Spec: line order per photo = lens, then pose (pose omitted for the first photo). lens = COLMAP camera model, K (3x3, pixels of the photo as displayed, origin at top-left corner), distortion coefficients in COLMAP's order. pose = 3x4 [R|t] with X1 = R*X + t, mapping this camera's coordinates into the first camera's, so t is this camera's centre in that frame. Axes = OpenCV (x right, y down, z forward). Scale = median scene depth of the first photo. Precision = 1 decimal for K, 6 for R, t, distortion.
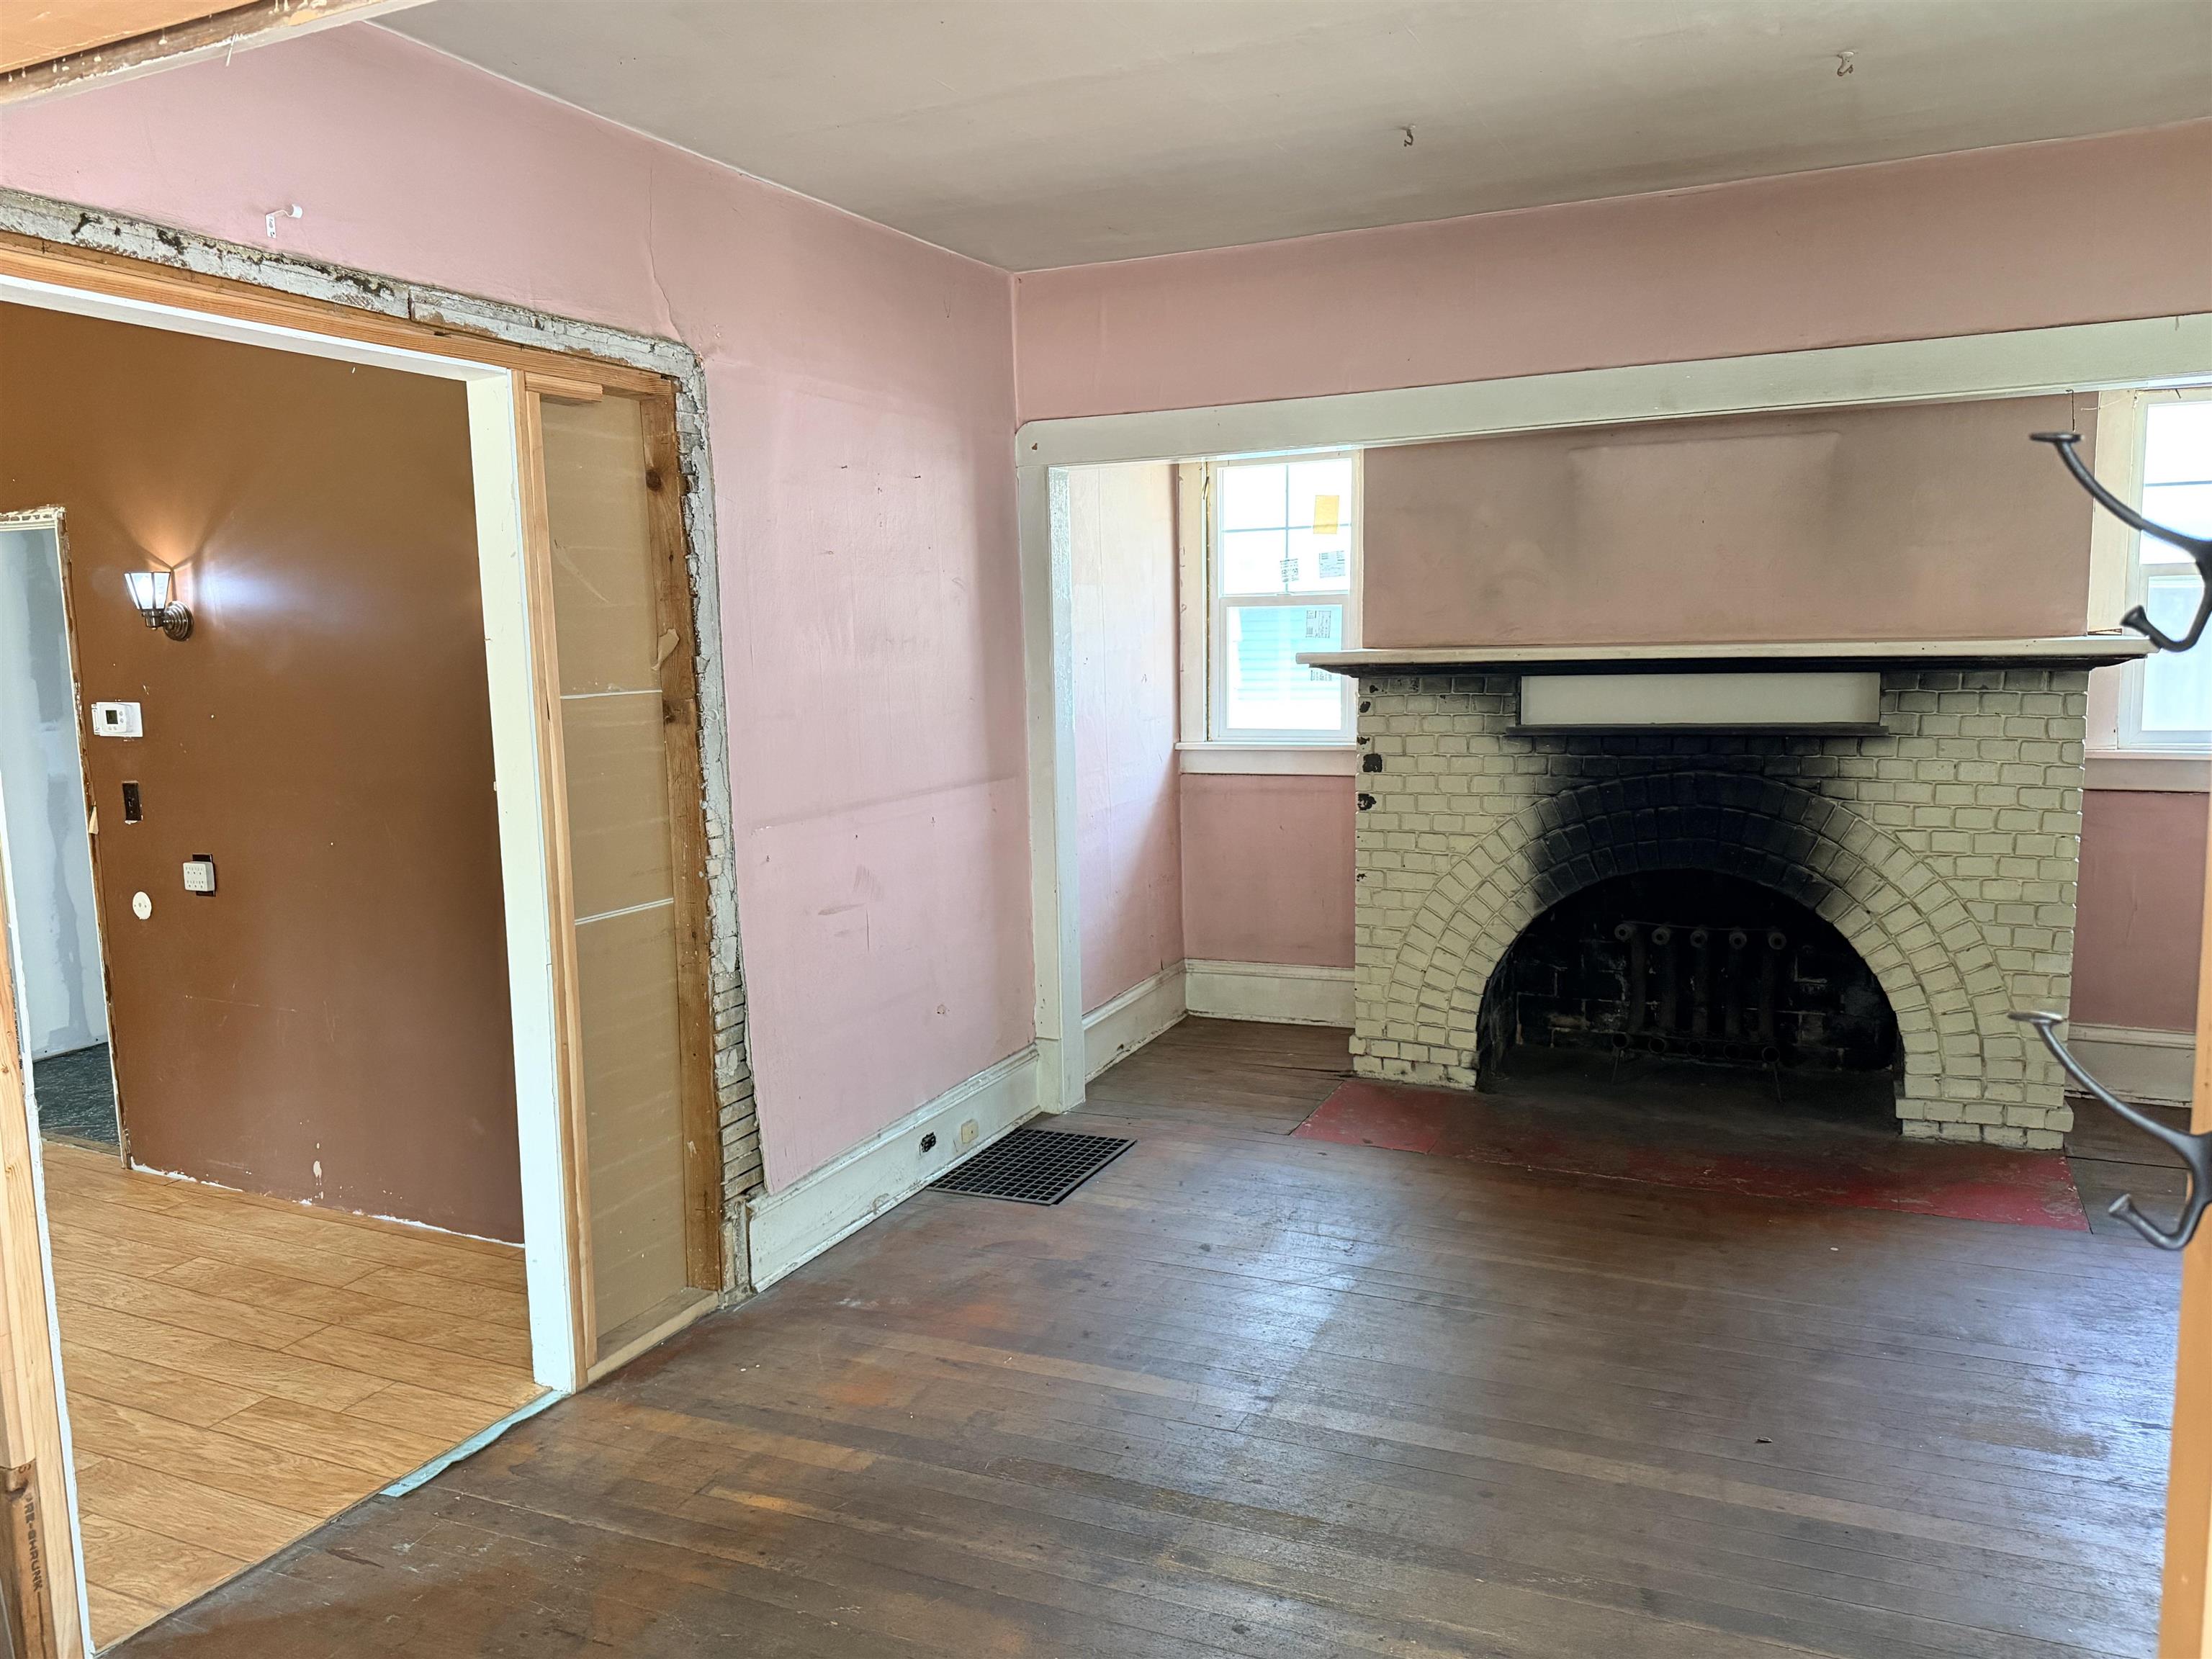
lens RADIAL K [[1596.9, 0, 1106.0], [0, 1596.9, 829.5], [0, 0, 1]] dist [0.176220, -0.321167]
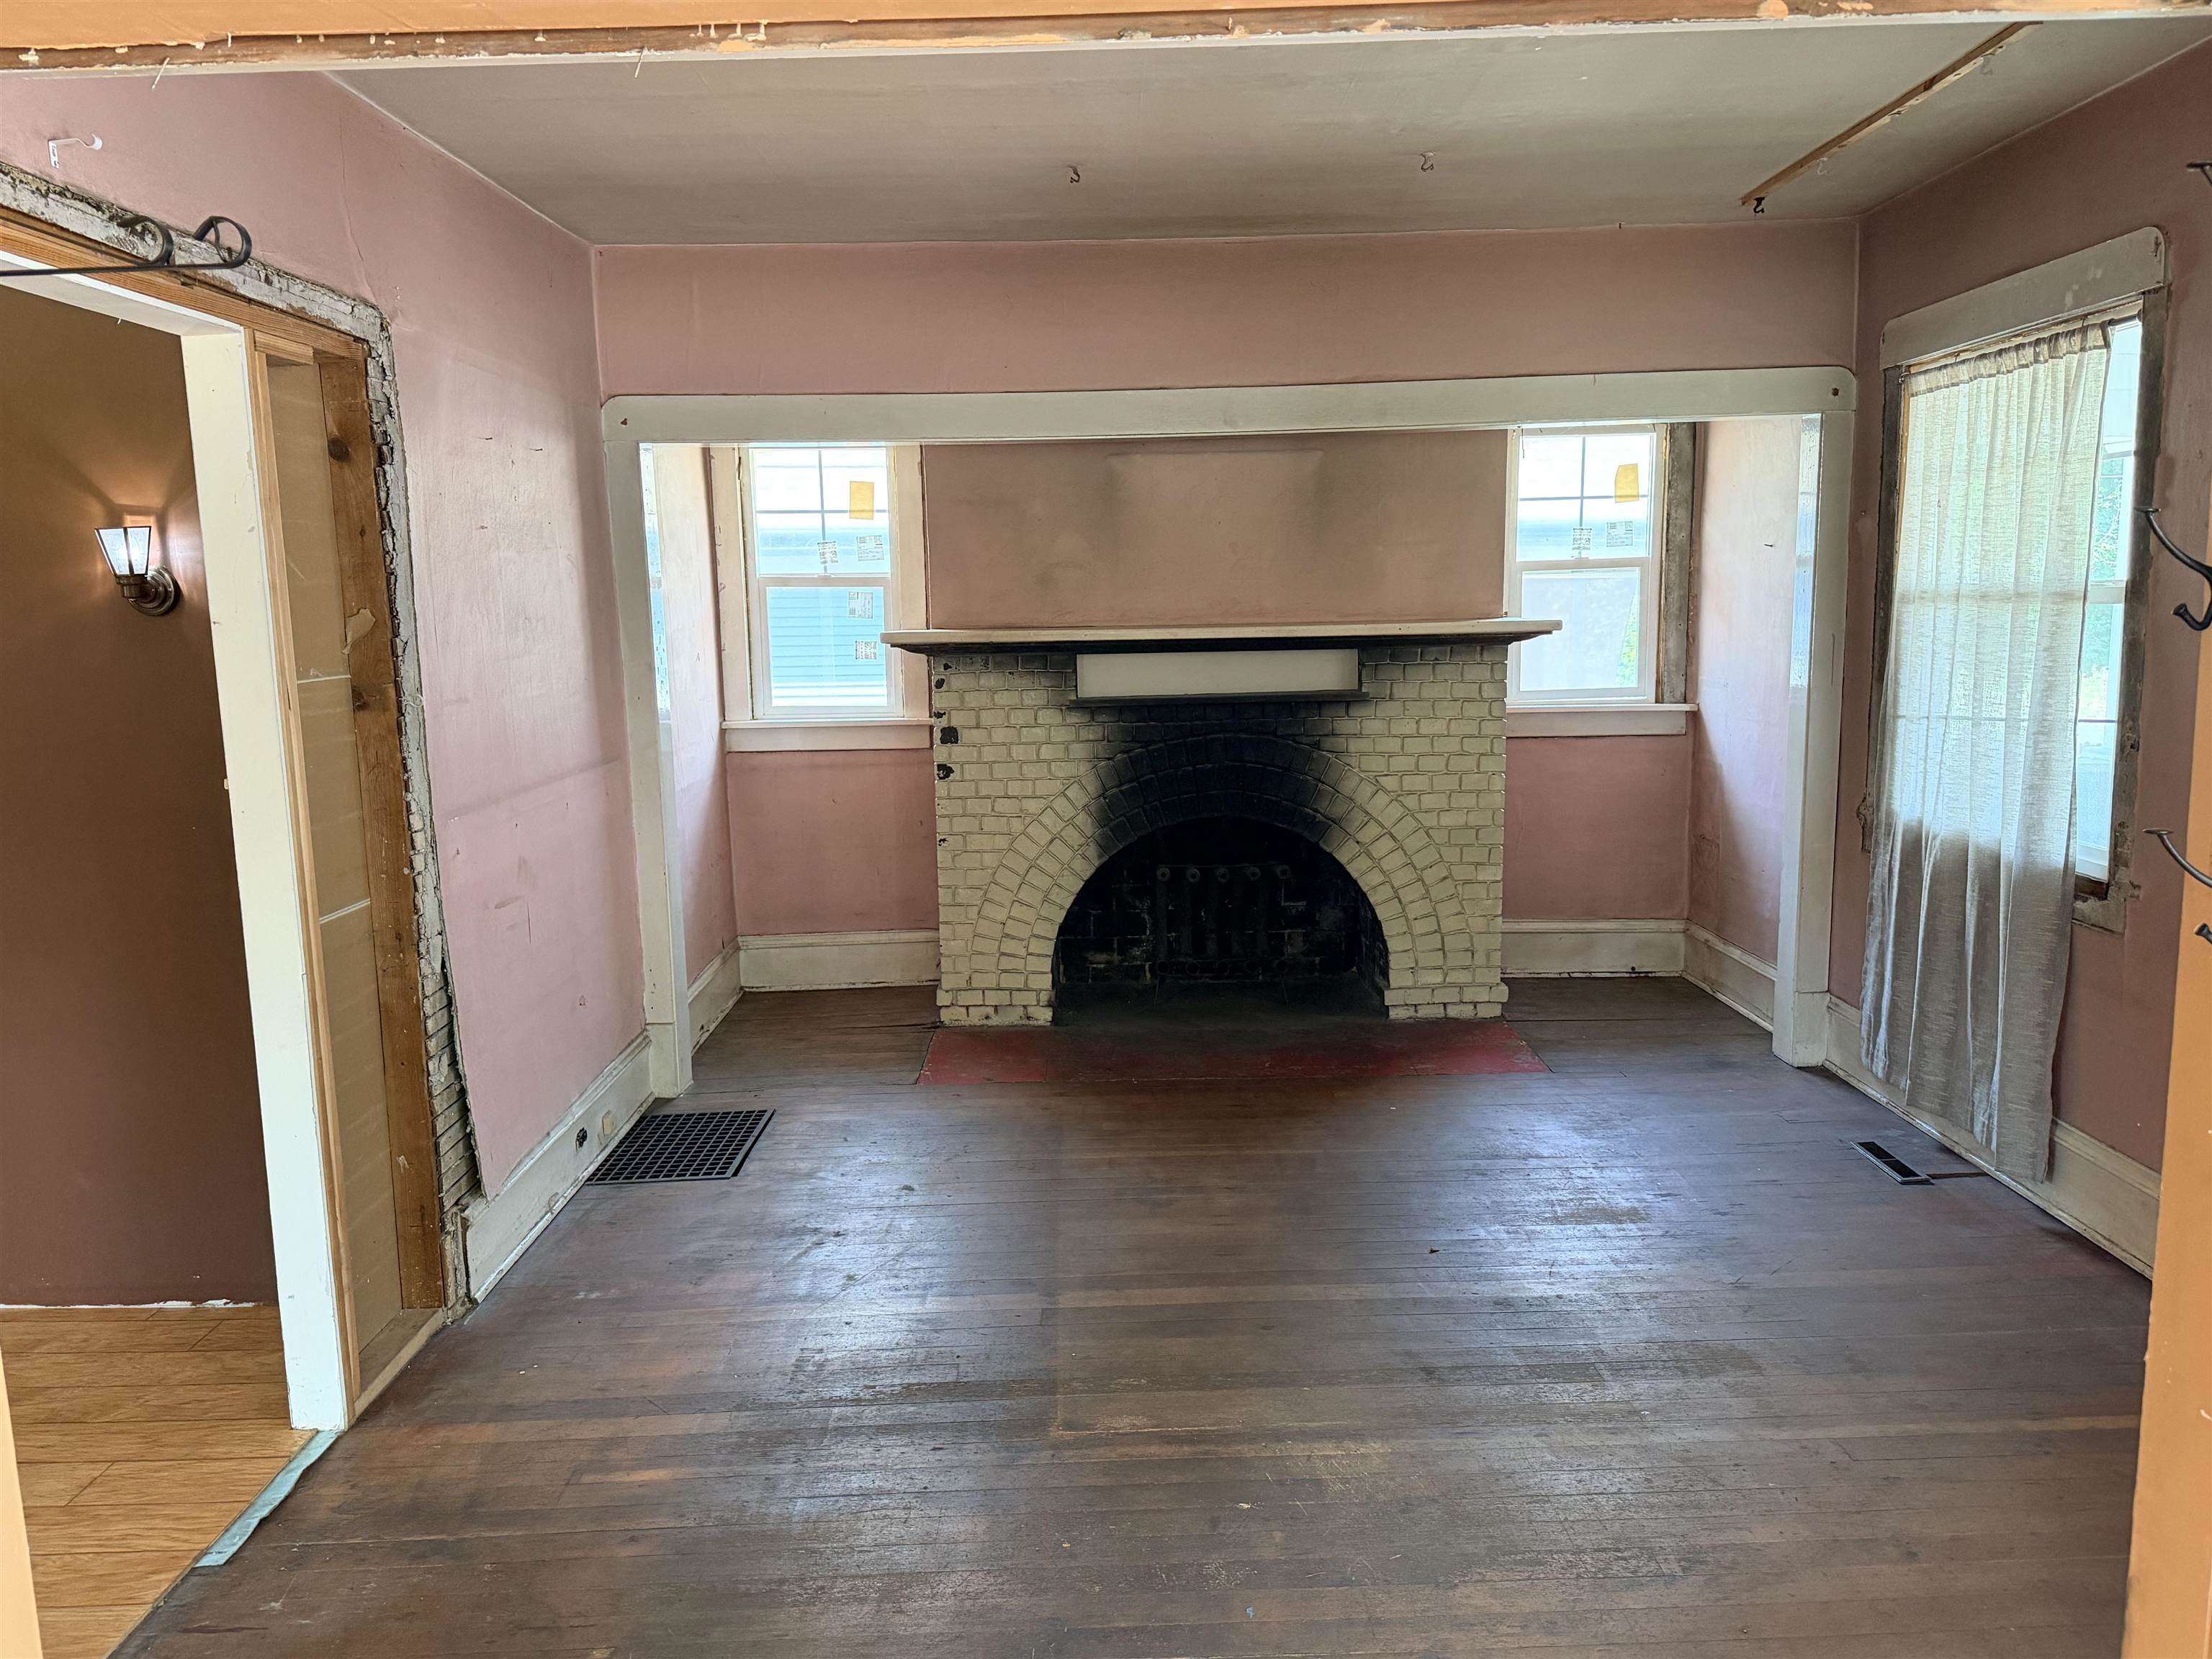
lens RADIAL K [[1605.1, 0, 1106.0], [0, 1605.1, 829.5], [0, 0, 1]] dist [0.131186, -0.160959]
pose [[0.903911, -0.056863, 0.423923, -0.225447], [0.051541, 0.998382, 0.024020, 0.001449], [-0.424603, 0.000138, 0.905380, -0.026916]]
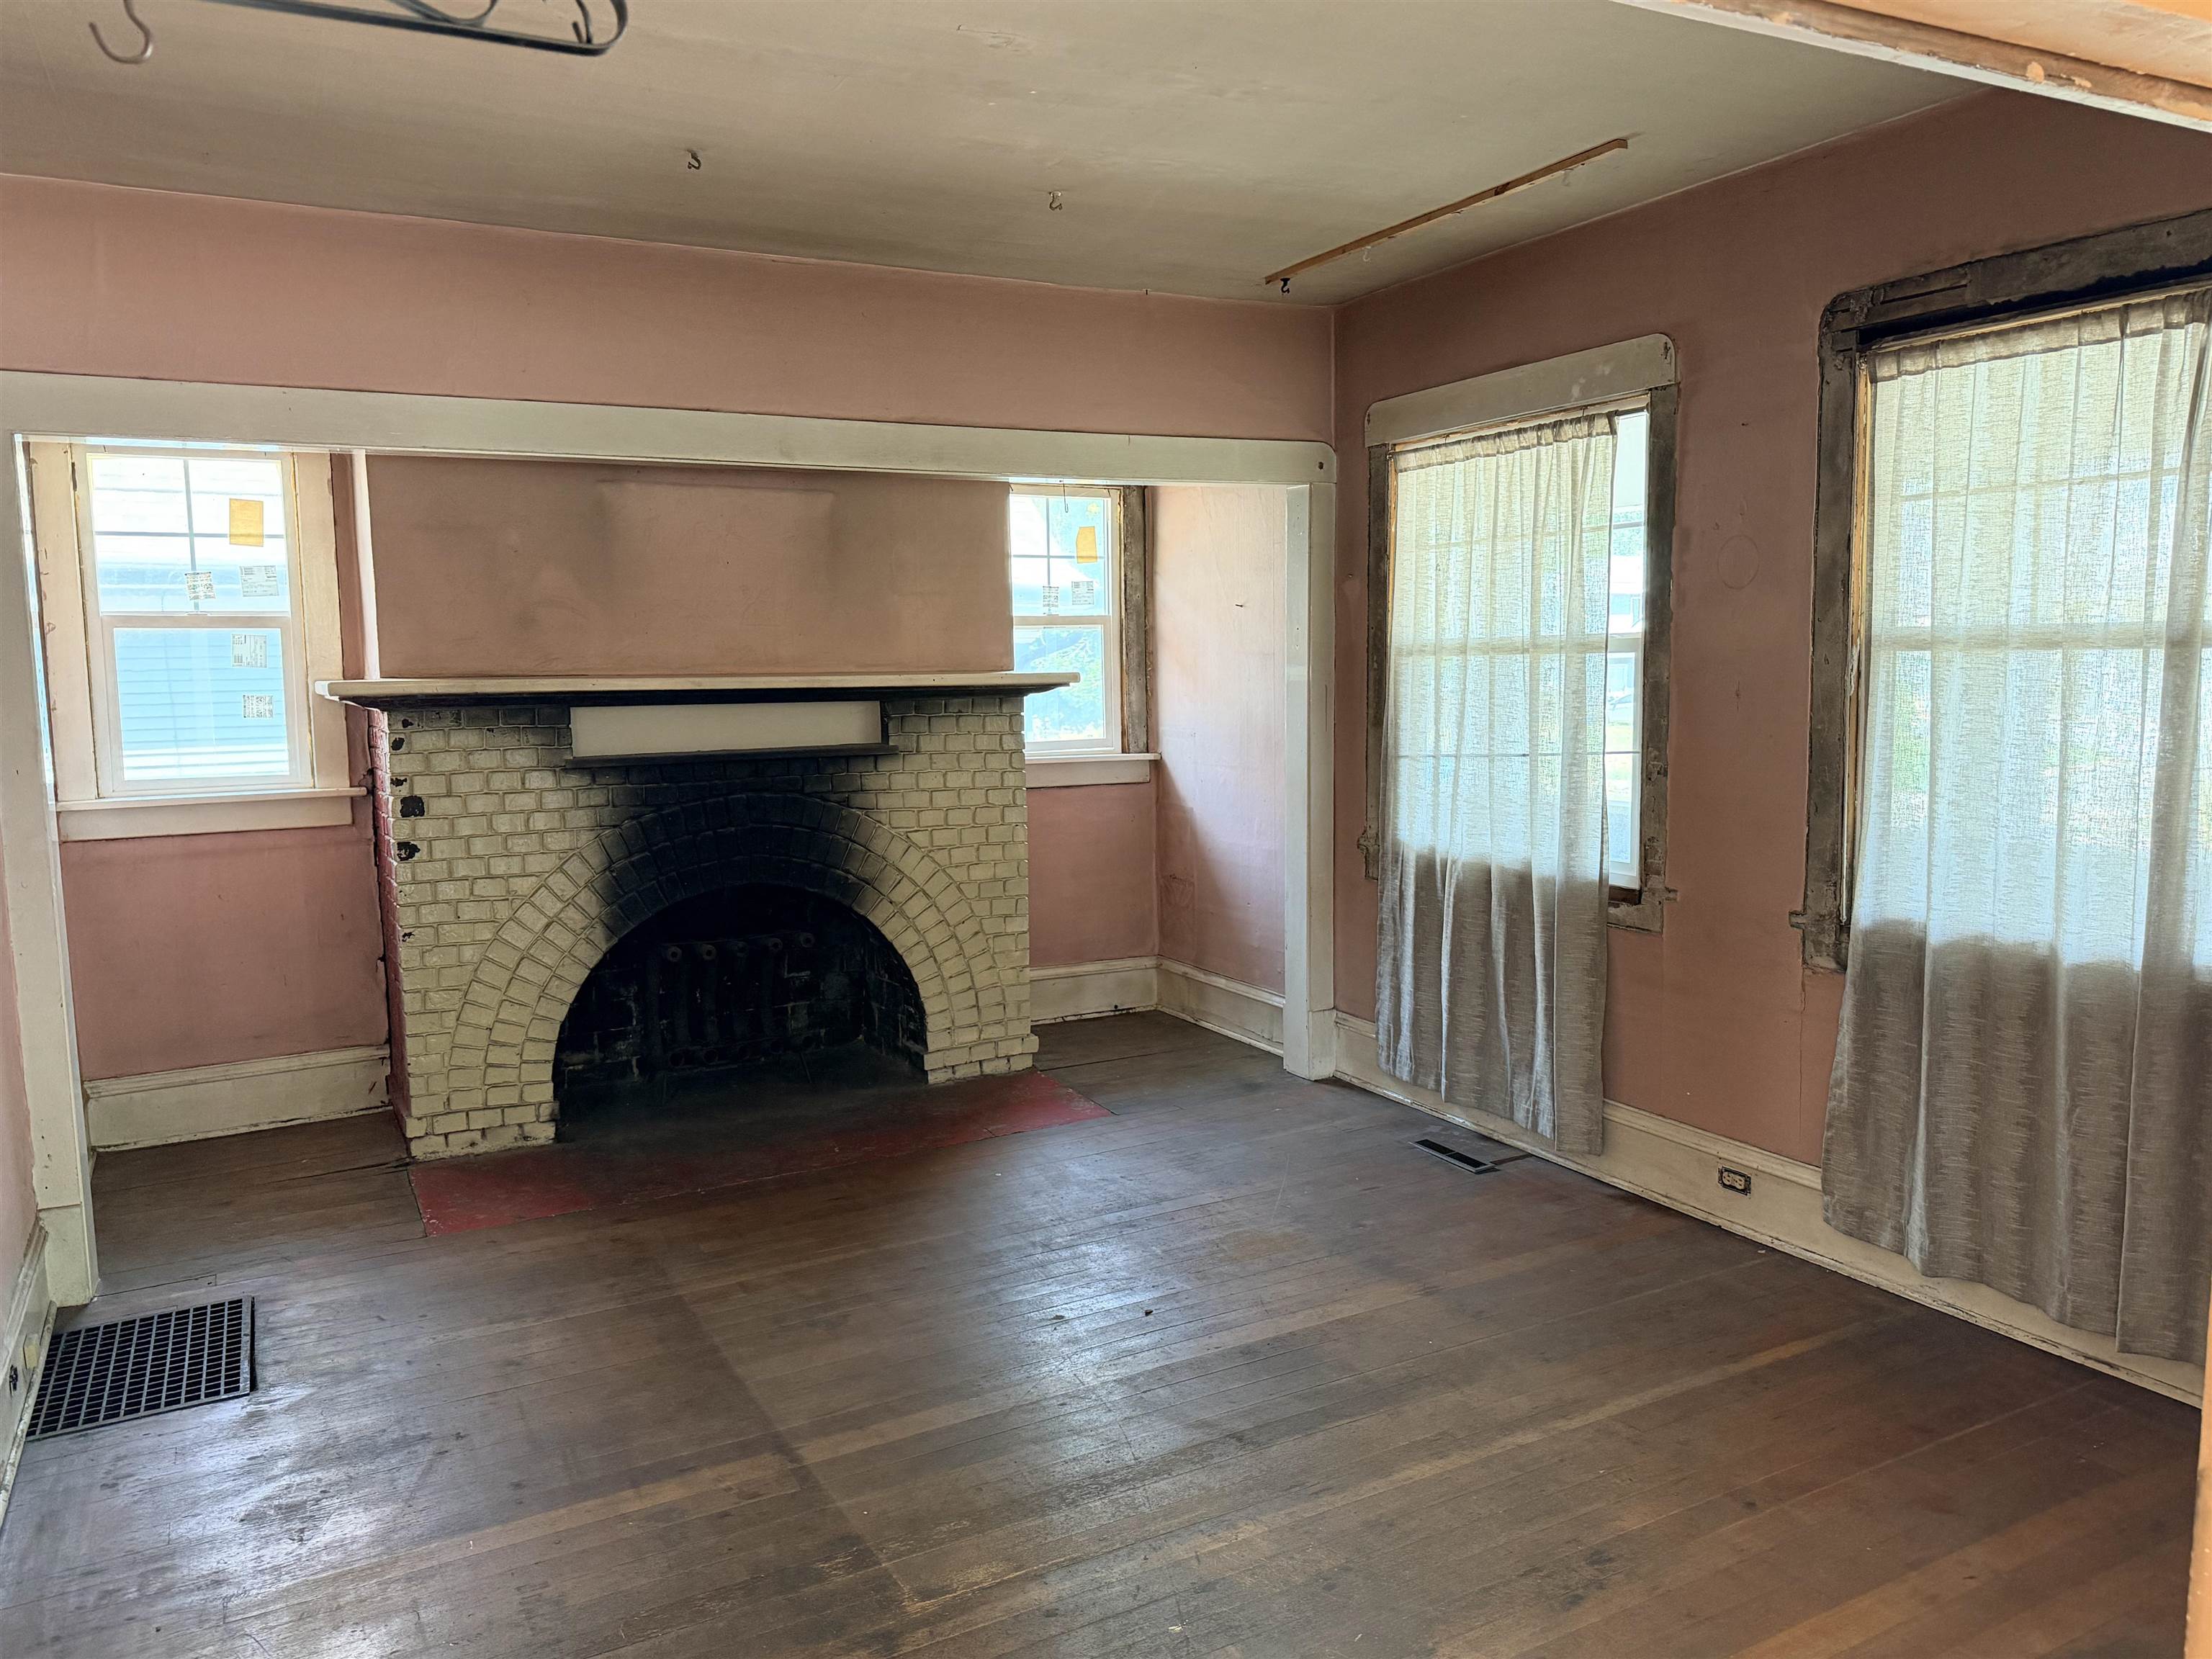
lens RADIAL K [[1596.9, 0, 1106.0], [0, 1596.9, 829.5], [0, 0, 1]] dist [0.176220, -0.321167]
pose [[0.603481, -0.076223, 0.793726, -0.359220], [0.098103, 0.994956, 0.020959, -0.011312], [-0.791320, 0.065218, 0.607914, 0.166566]]
